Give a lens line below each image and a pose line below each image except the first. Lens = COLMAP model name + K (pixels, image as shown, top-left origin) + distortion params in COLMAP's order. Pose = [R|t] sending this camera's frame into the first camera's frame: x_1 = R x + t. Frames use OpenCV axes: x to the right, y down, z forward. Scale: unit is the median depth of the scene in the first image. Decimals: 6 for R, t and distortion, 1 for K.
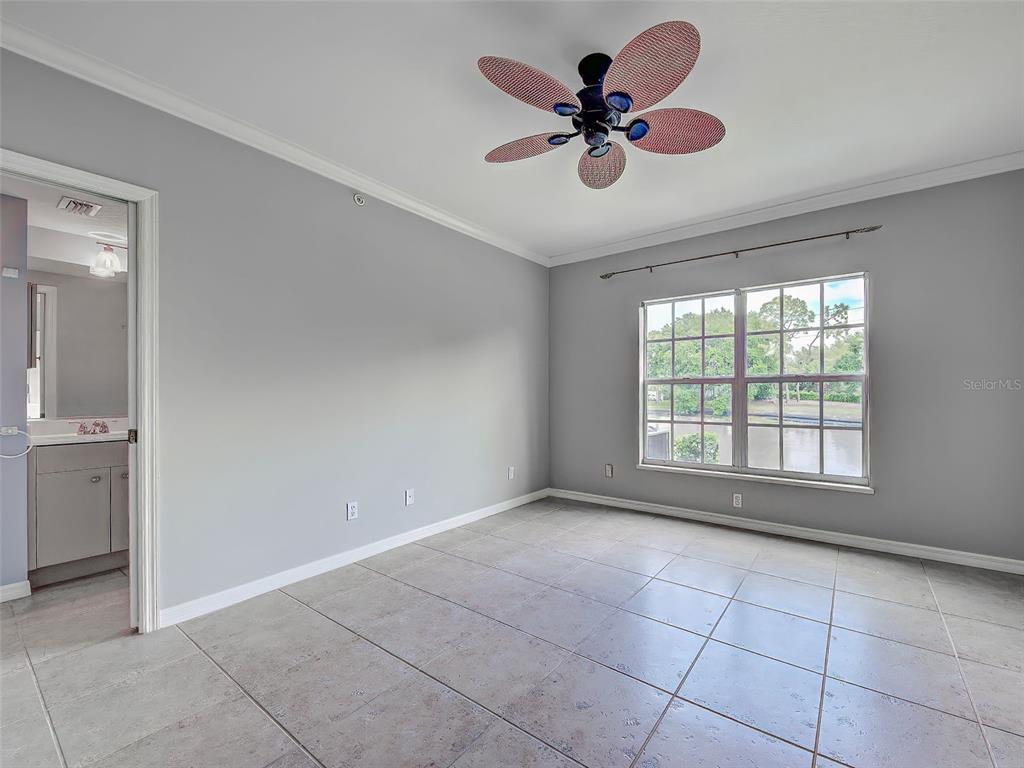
lens RADIAL K [[434.4, 0, 528.6], [0, 434.4, 392.8], [0, 0, 1]] dist [-0.002308, -0.000506]
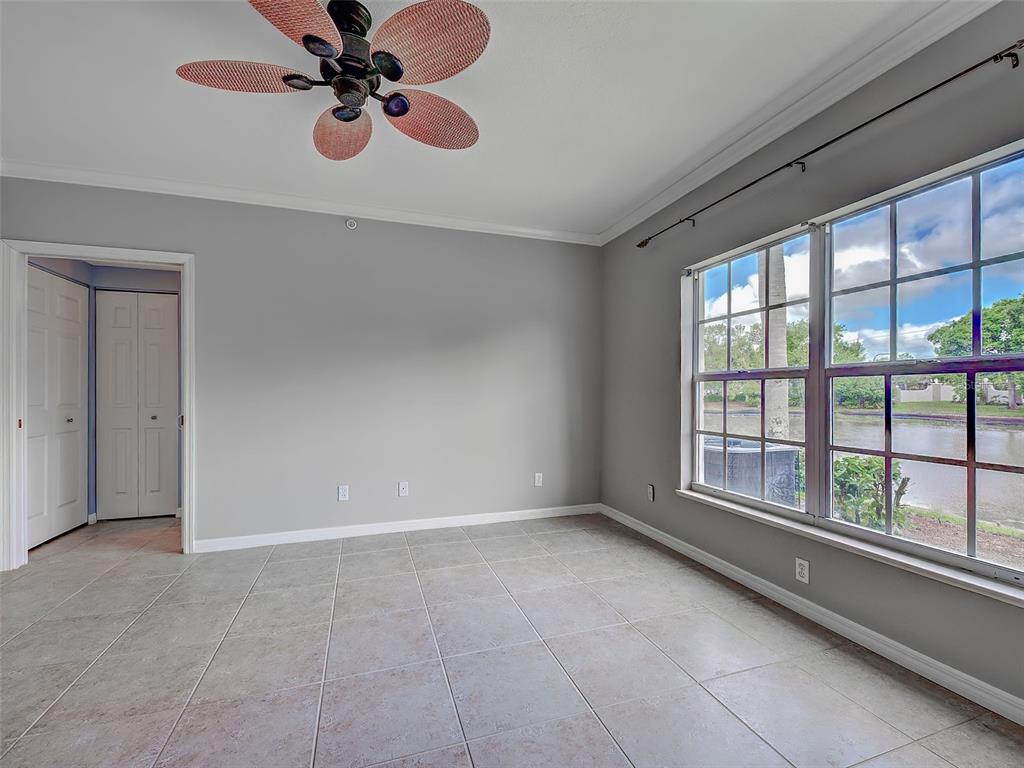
lens RADIAL K [[418.5, 0, 483.3], [0, 418.5, 393.0], [0, 0, 1]] dist [0.001376, 0.000125]
pose [[0.807054, 0.002995, -0.590470, 0.465565], [-0.001798, 0.999995, 0.002615, -0.000988], [0.590475, -0.001049, 0.807056, 0.263373]]
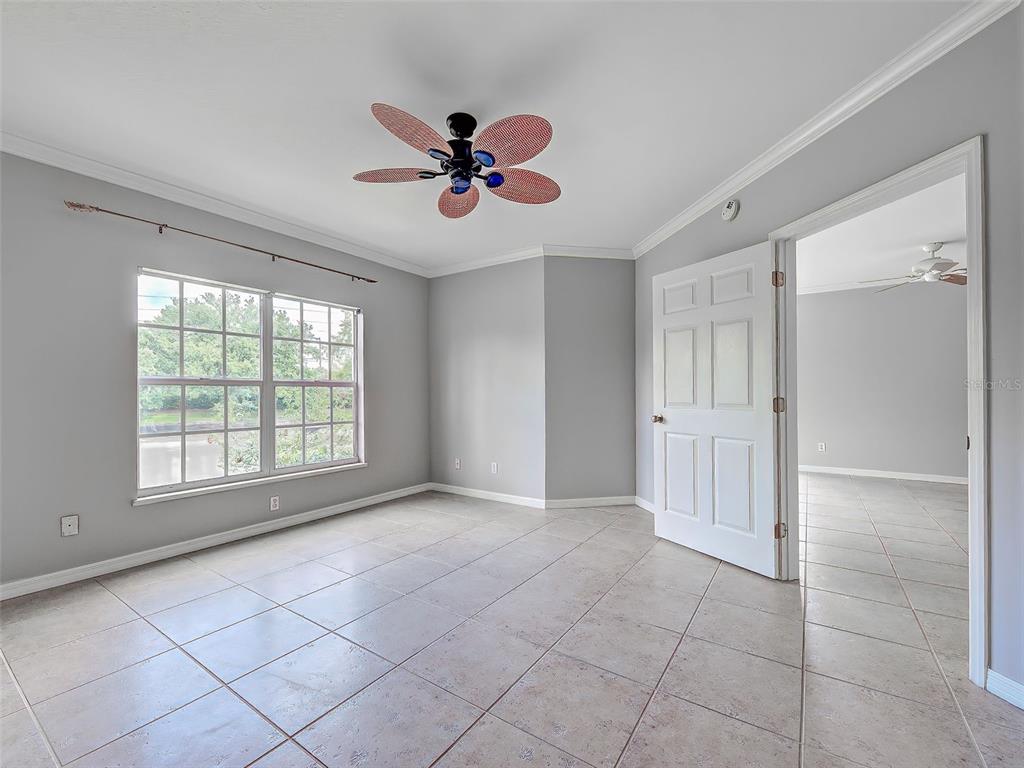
lens RADIAL K [[434.4, 0, 528.6], [0, 434.4, 392.8], [0, 0, 1]] dist [-0.002308, -0.000506]
pose [[-0.079055, 0.006350, 0.996850, -0.564208], [0.006870, 0.999959, -0.005825, 0.003286], [-0.996847, 0.006388, -0.079096, 0.493251]]
